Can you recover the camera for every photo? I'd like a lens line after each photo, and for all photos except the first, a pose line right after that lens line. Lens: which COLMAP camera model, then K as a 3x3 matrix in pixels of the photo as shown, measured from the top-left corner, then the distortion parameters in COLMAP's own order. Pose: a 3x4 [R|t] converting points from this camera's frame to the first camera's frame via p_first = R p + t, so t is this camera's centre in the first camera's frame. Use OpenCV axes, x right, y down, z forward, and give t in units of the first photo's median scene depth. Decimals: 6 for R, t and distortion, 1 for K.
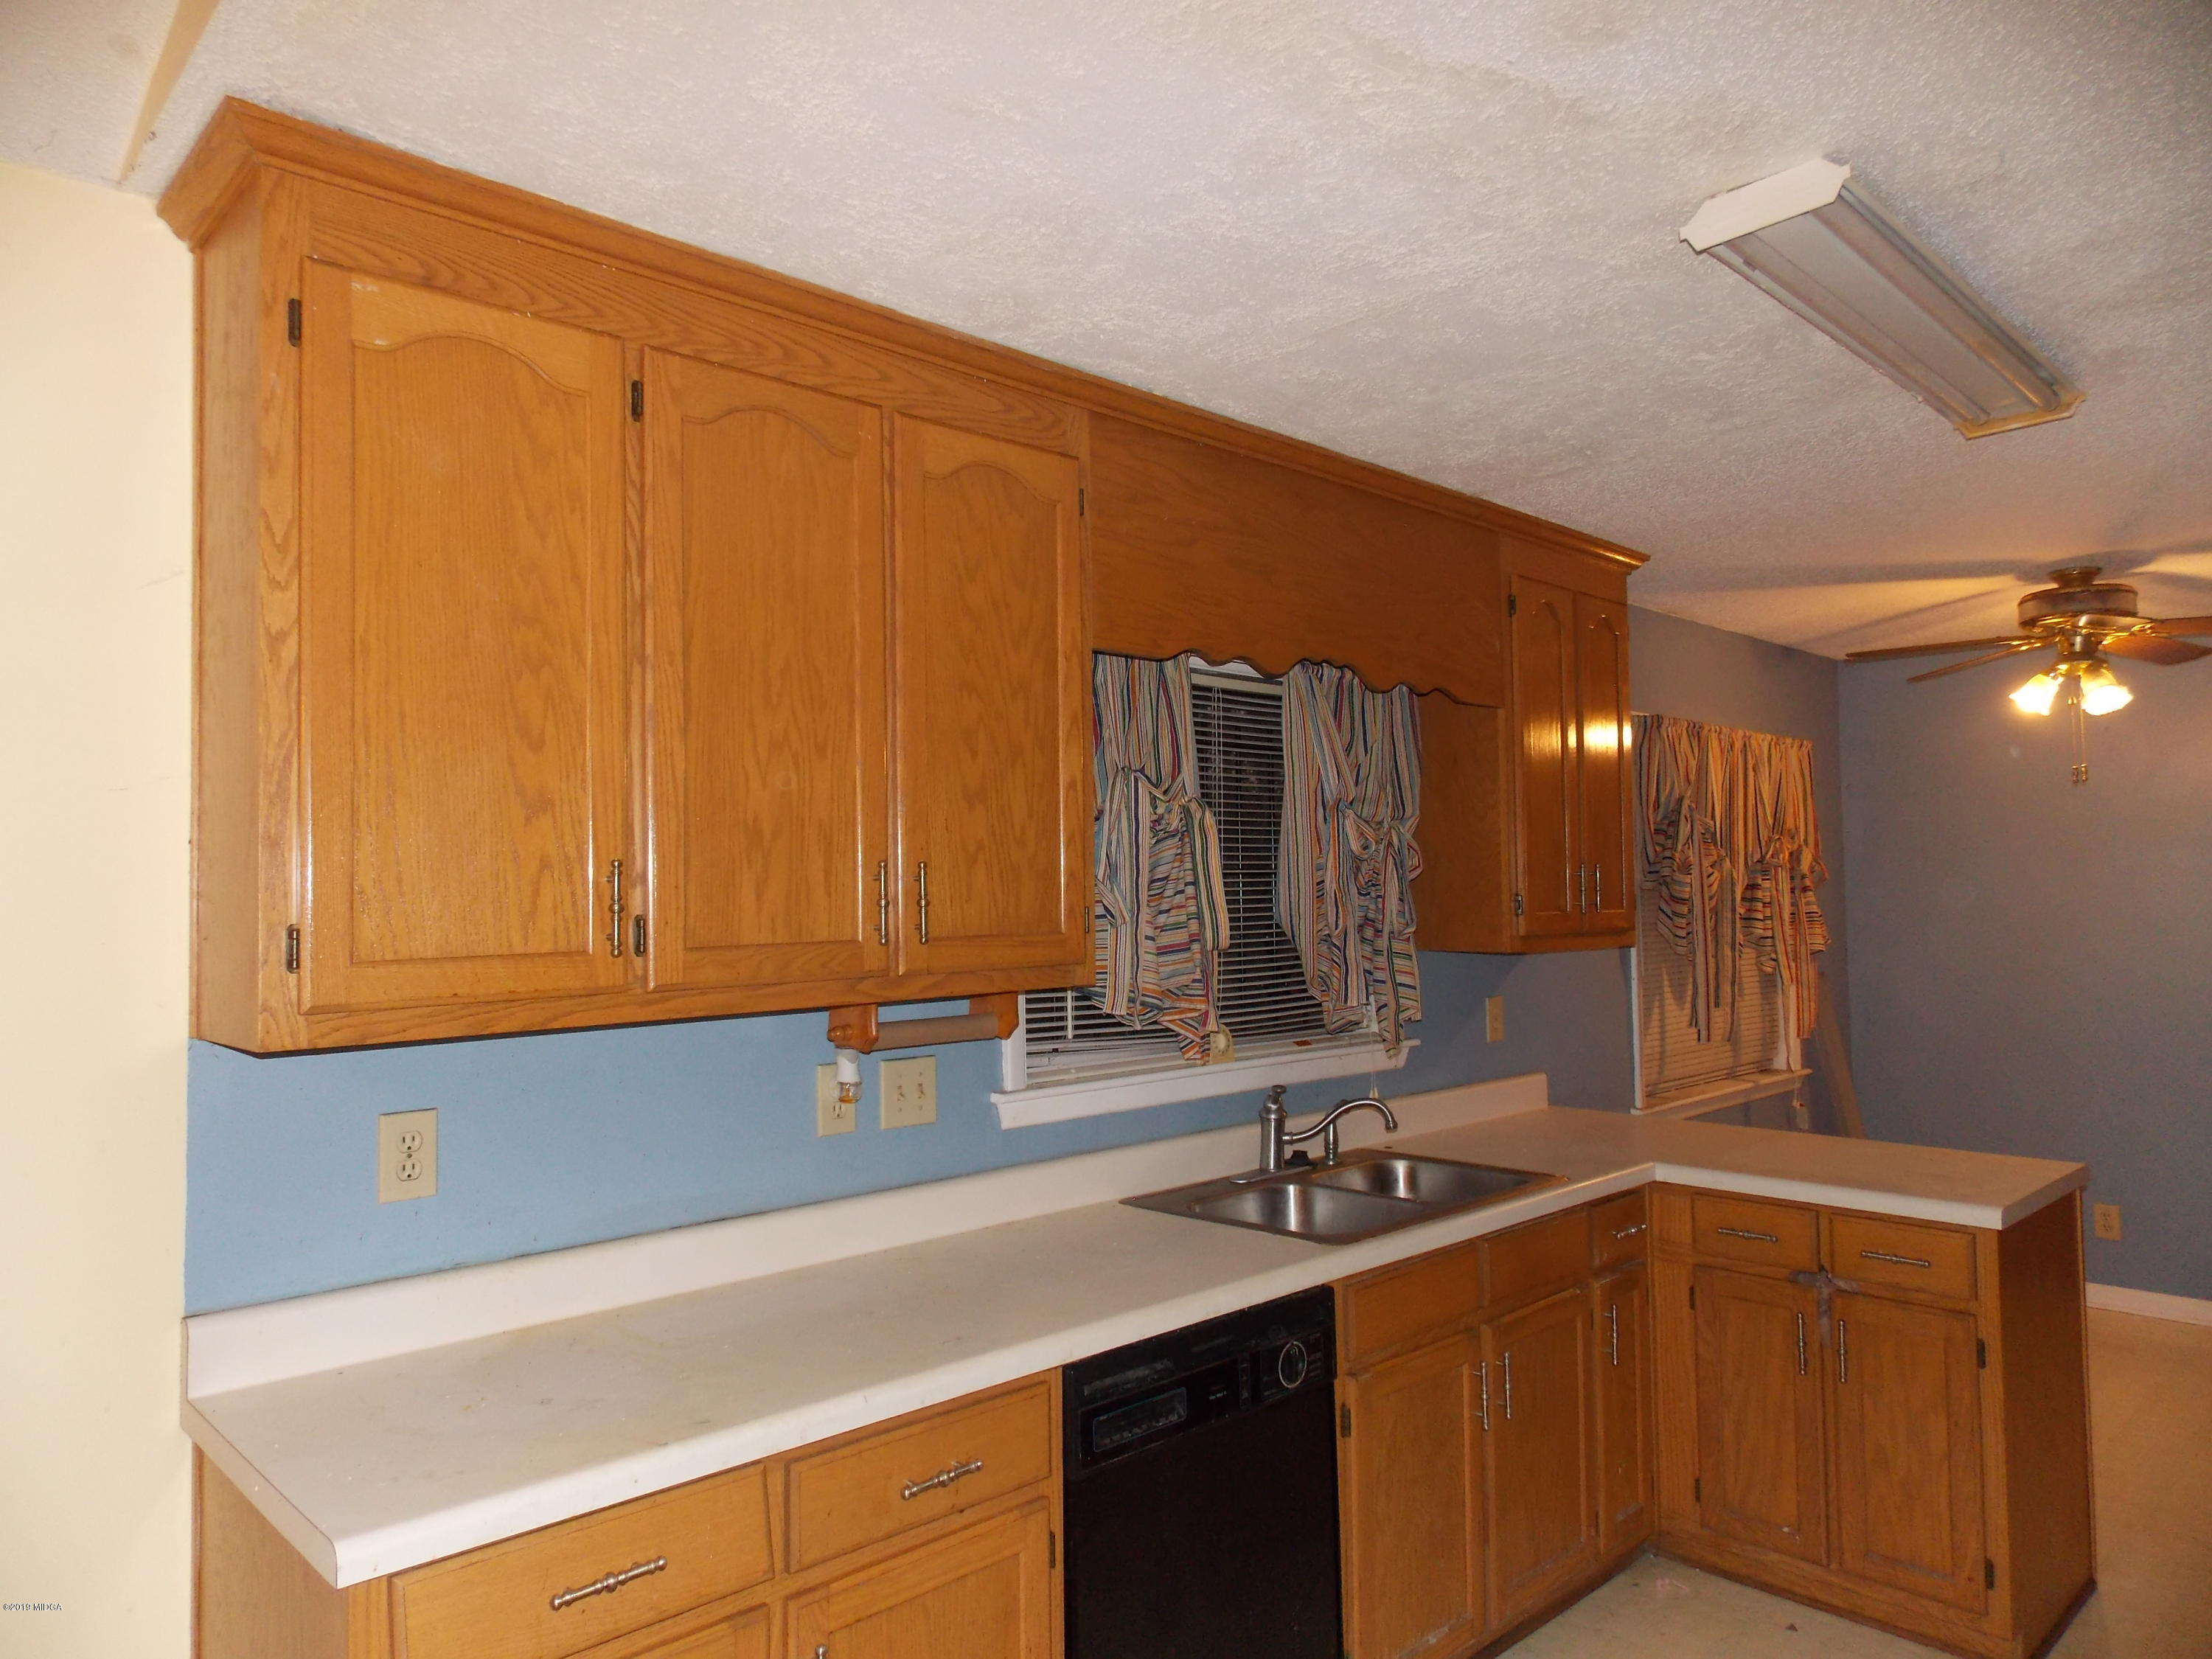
lens RADIAL K [[1453.5, 0, 1106.0], [0, 1453.5, 829.5], [0, 0, 1]] dist [0.002788, 0.003483]
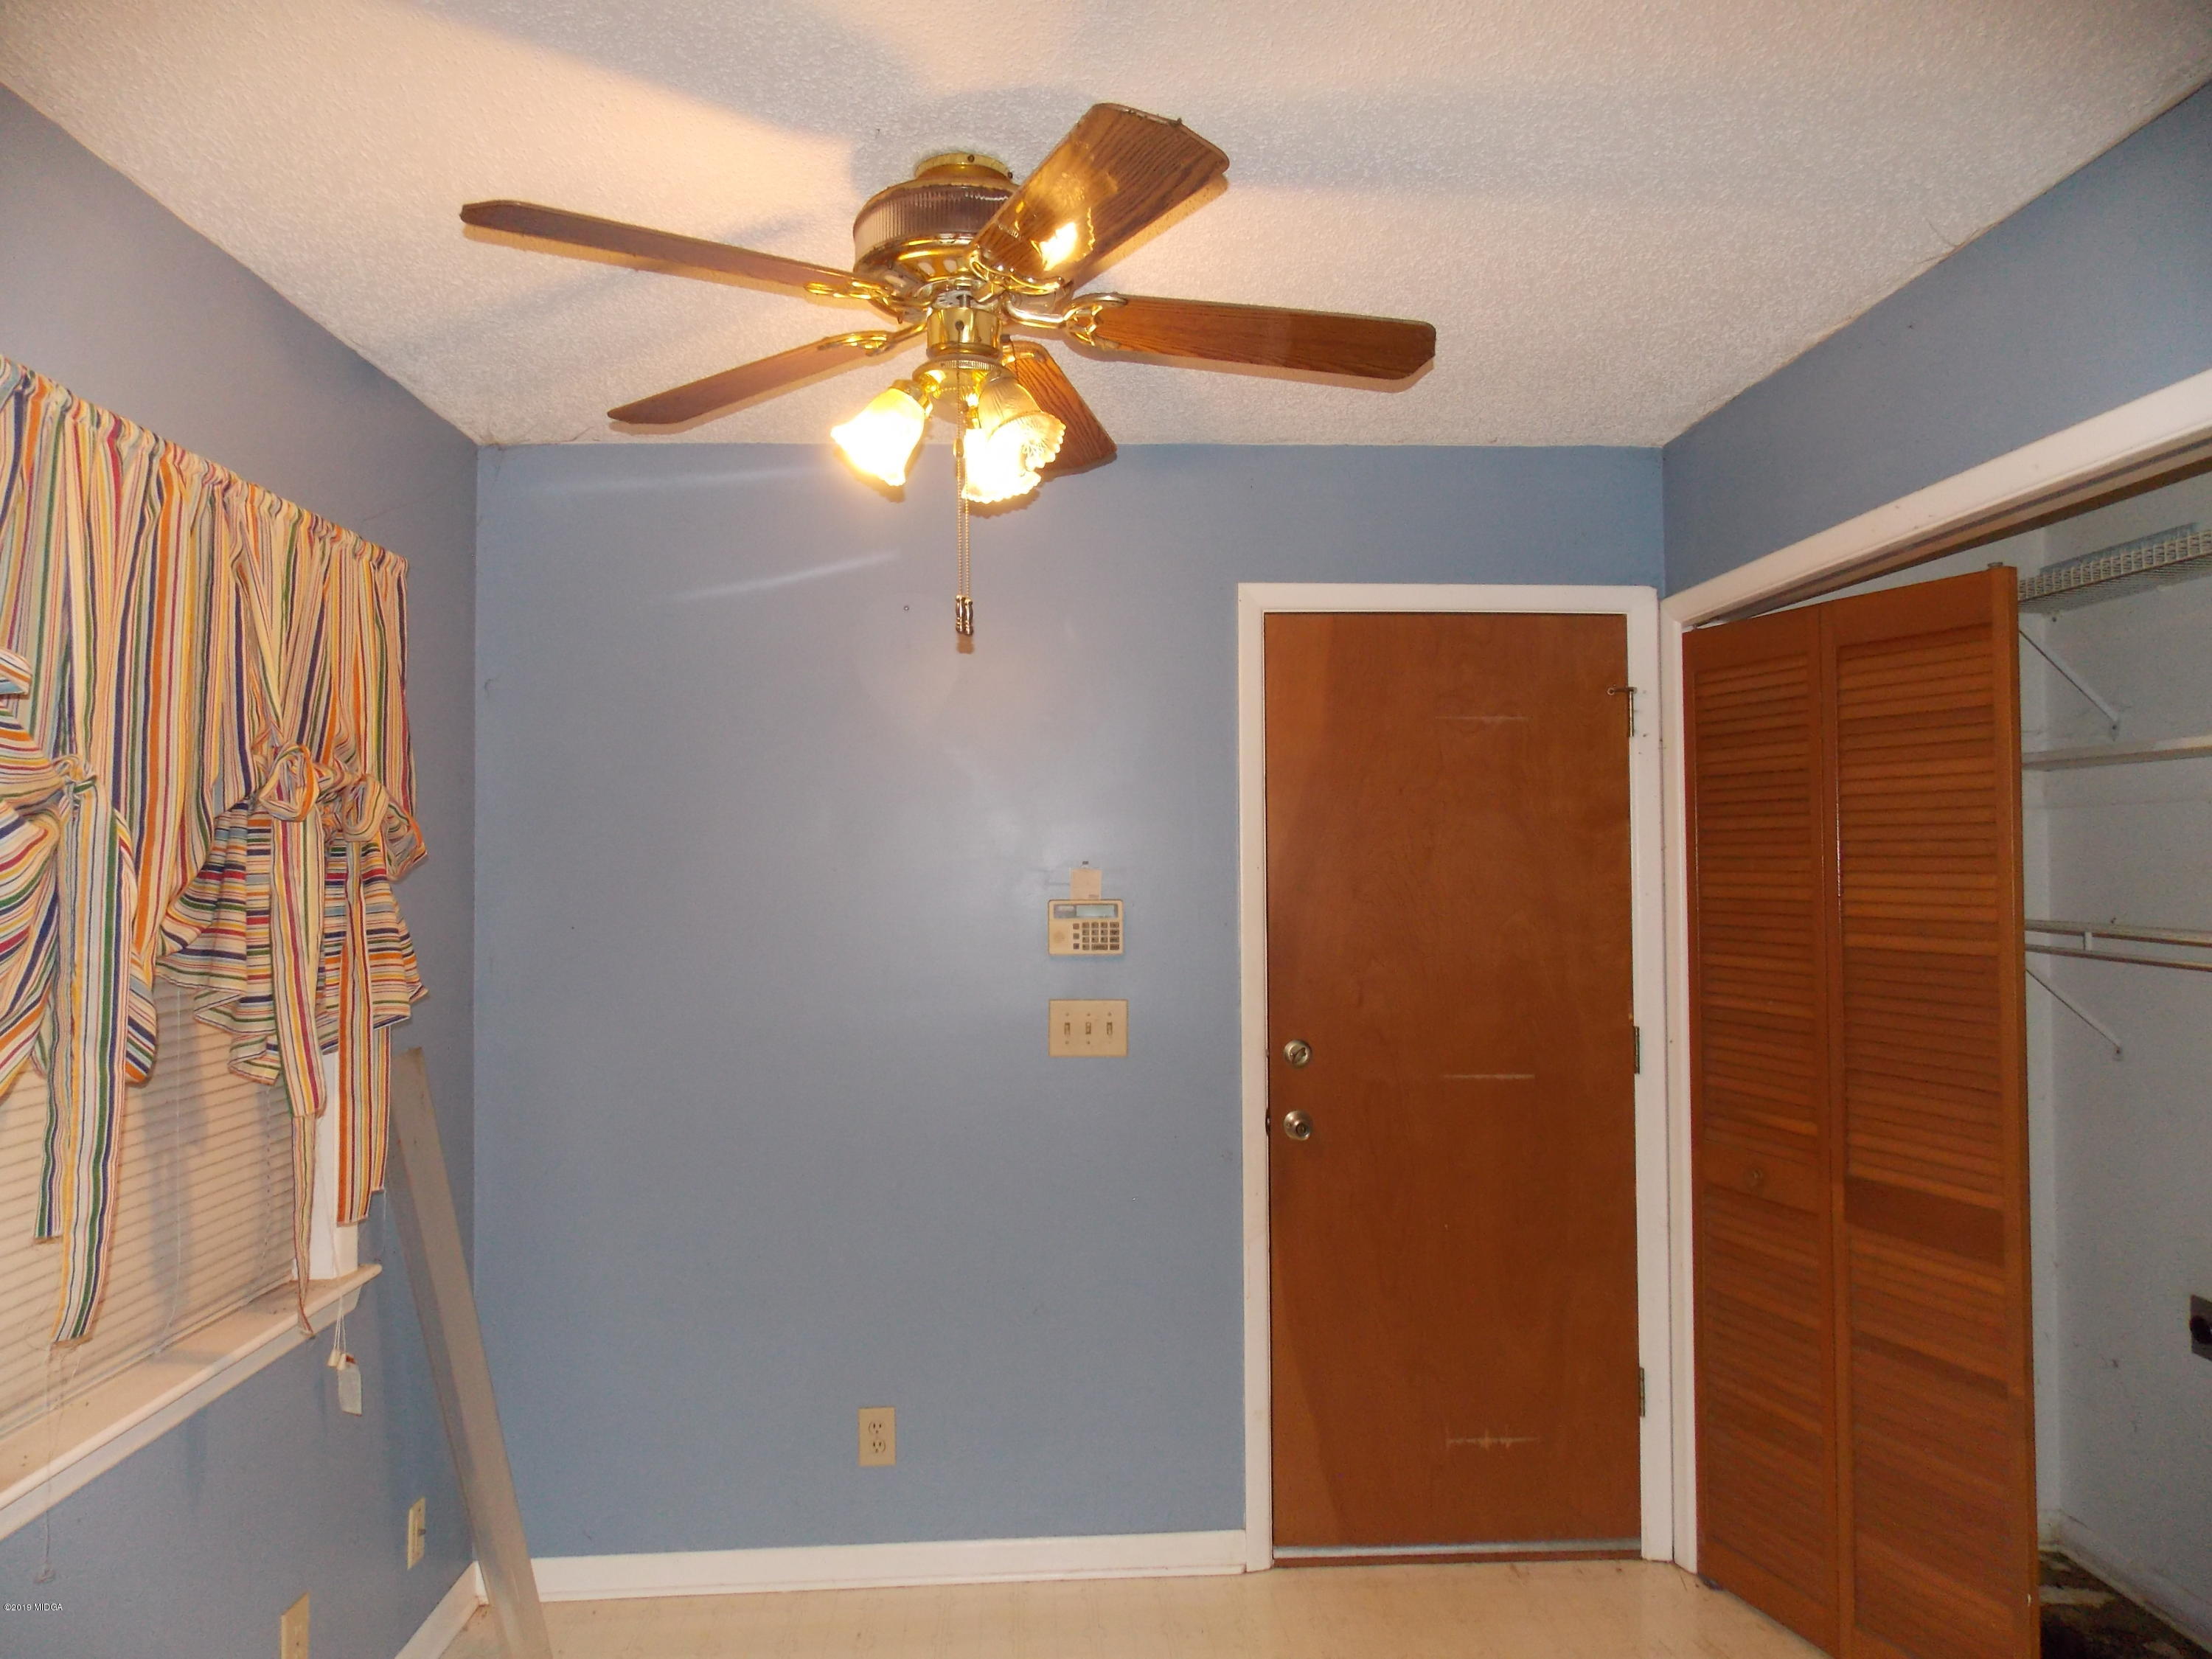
lens RADIAL K [[1453.5, 0, 1106.0], [0, 1453.5, 829.5], [0, 0, 1]] dist [0.002788, 0.003483]
pose [[0.656867, 0.025366, 0.753580, 0.306063], [-0.032679, 0.999453, -0.005157, 0.022638], [-0.753298, -0.021239, 0.657336, 0.565293]]
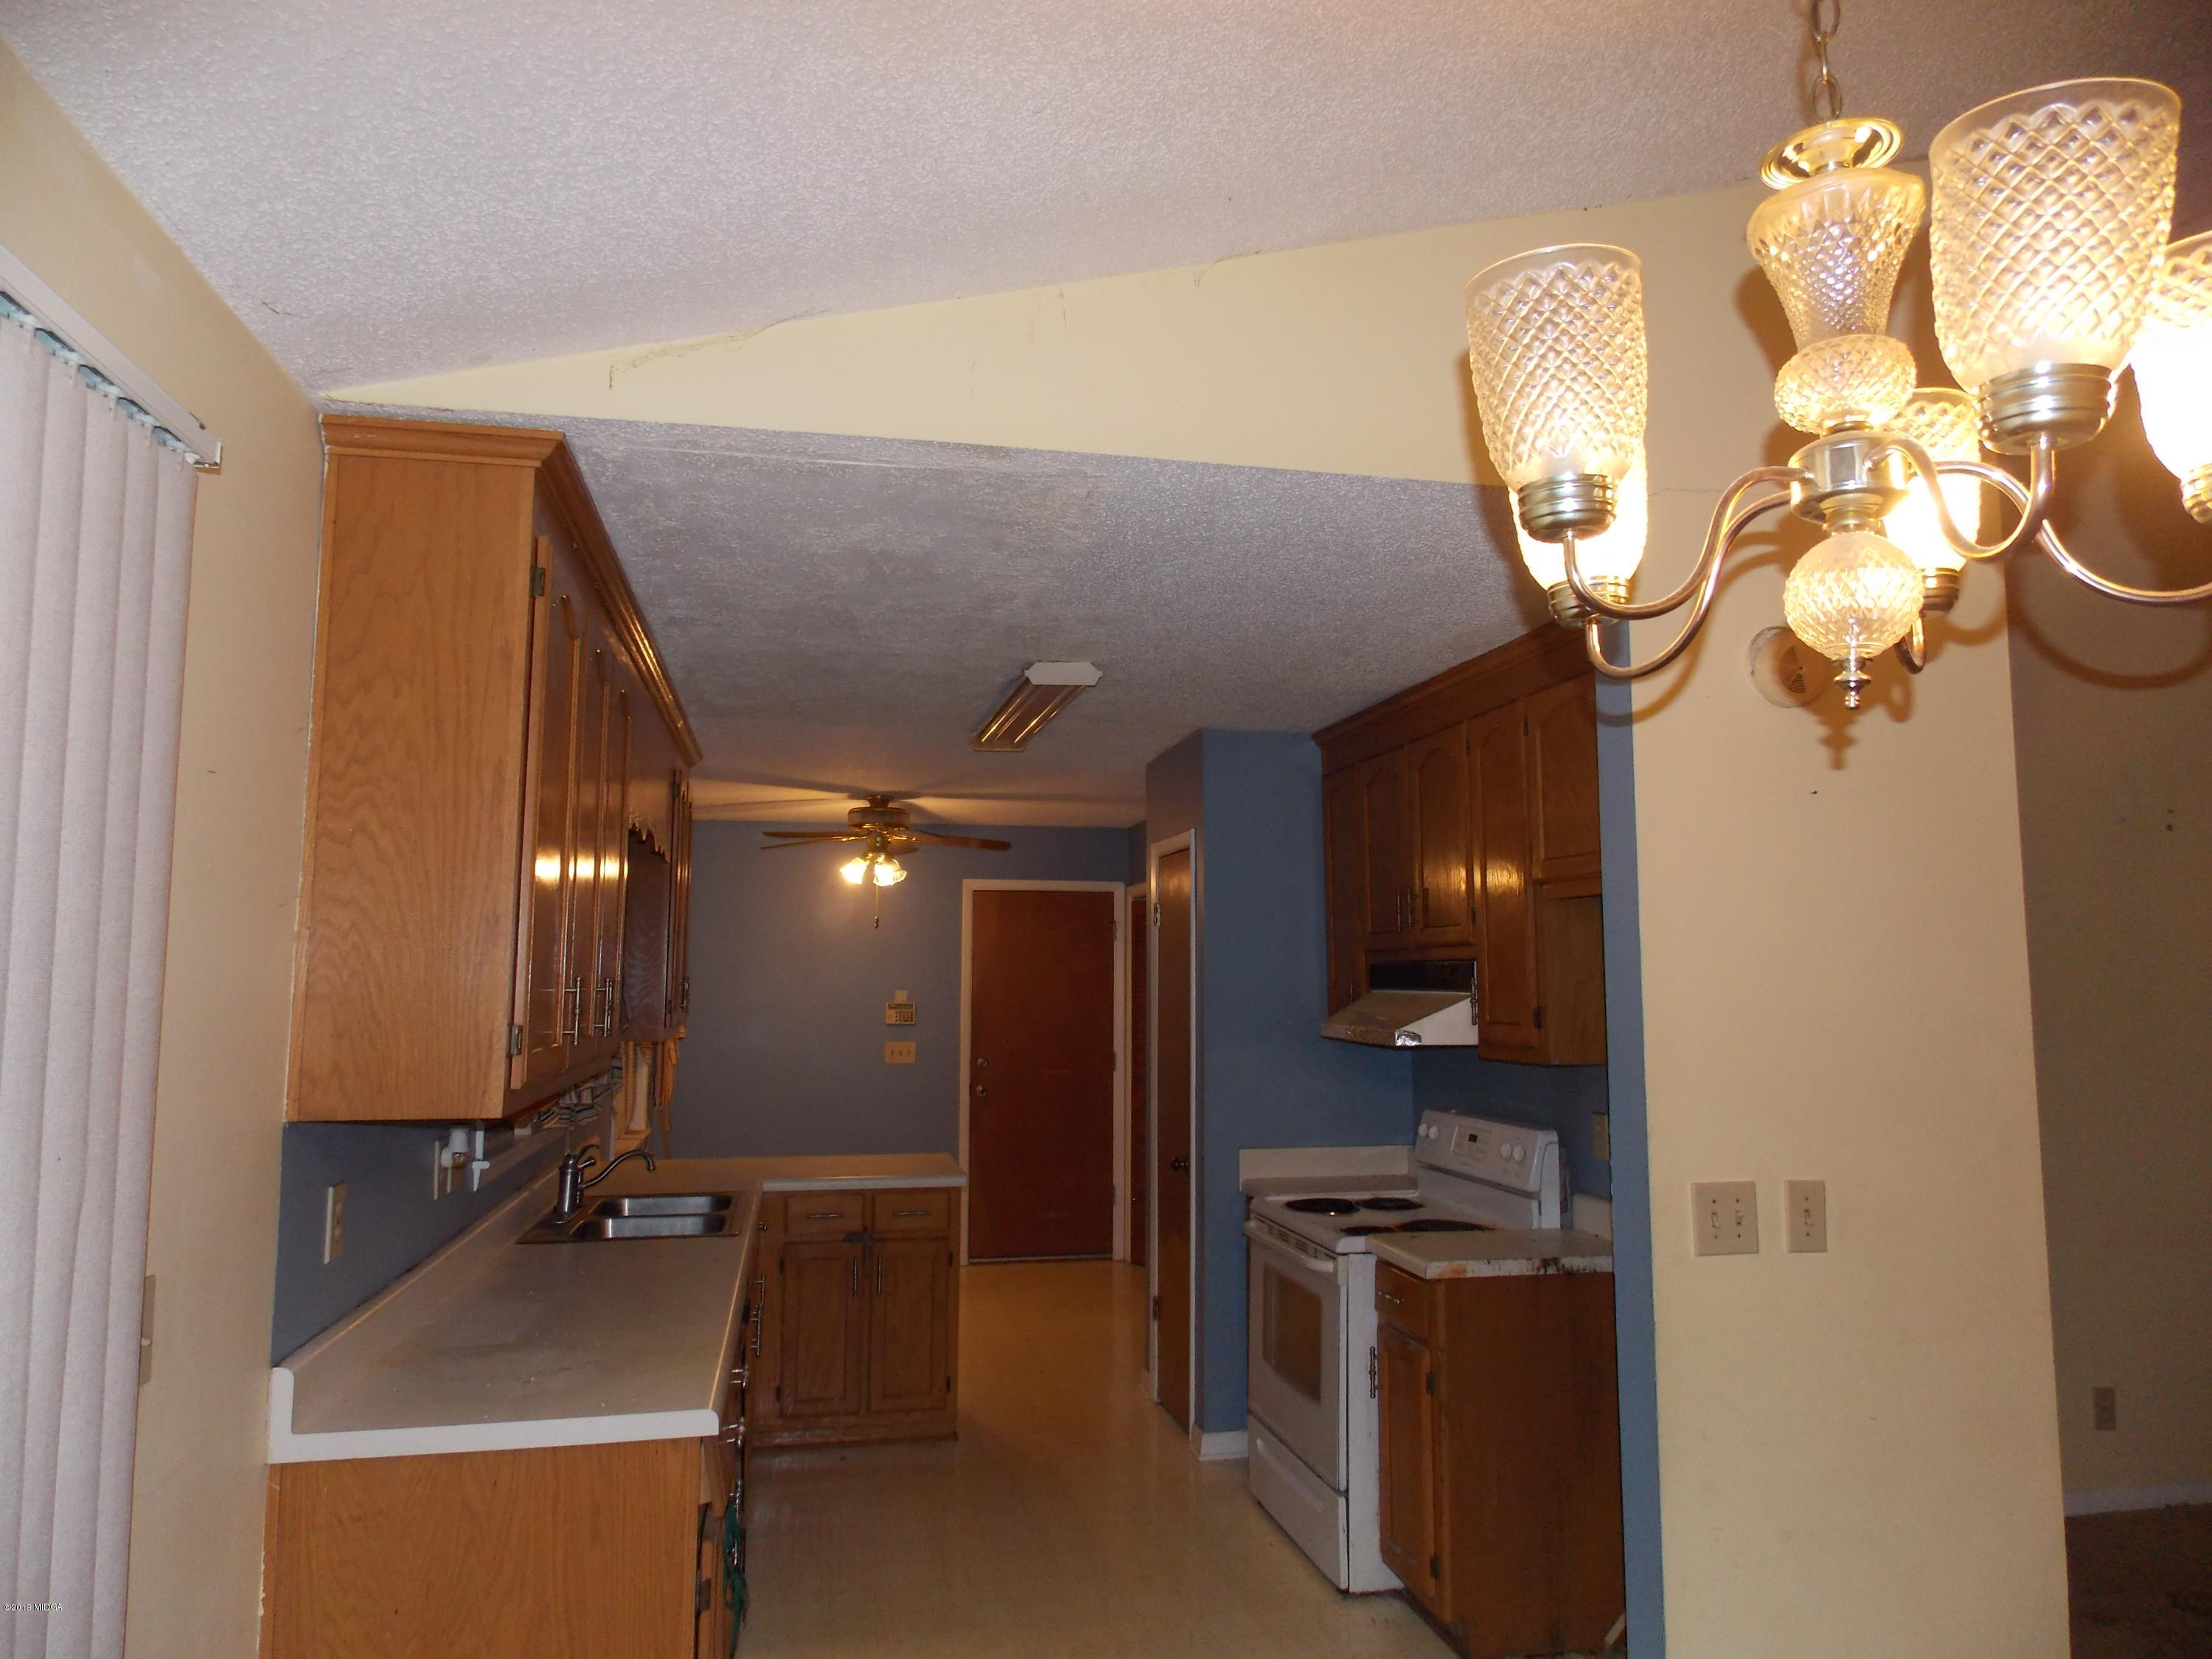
lens RADIAL K [[1453.5, 0, 1106.0], [0, 1453.5, 829.5], [0, 0, 1]] dist [0.002788, 0.003483]
pose [[0.536445, 0.098195, 0.838203, -0.462777], [-0.046381, 0.995137, -0.086896, -0.009887], [-0.842660, 0.007738, 0.538391, -0.068493]]
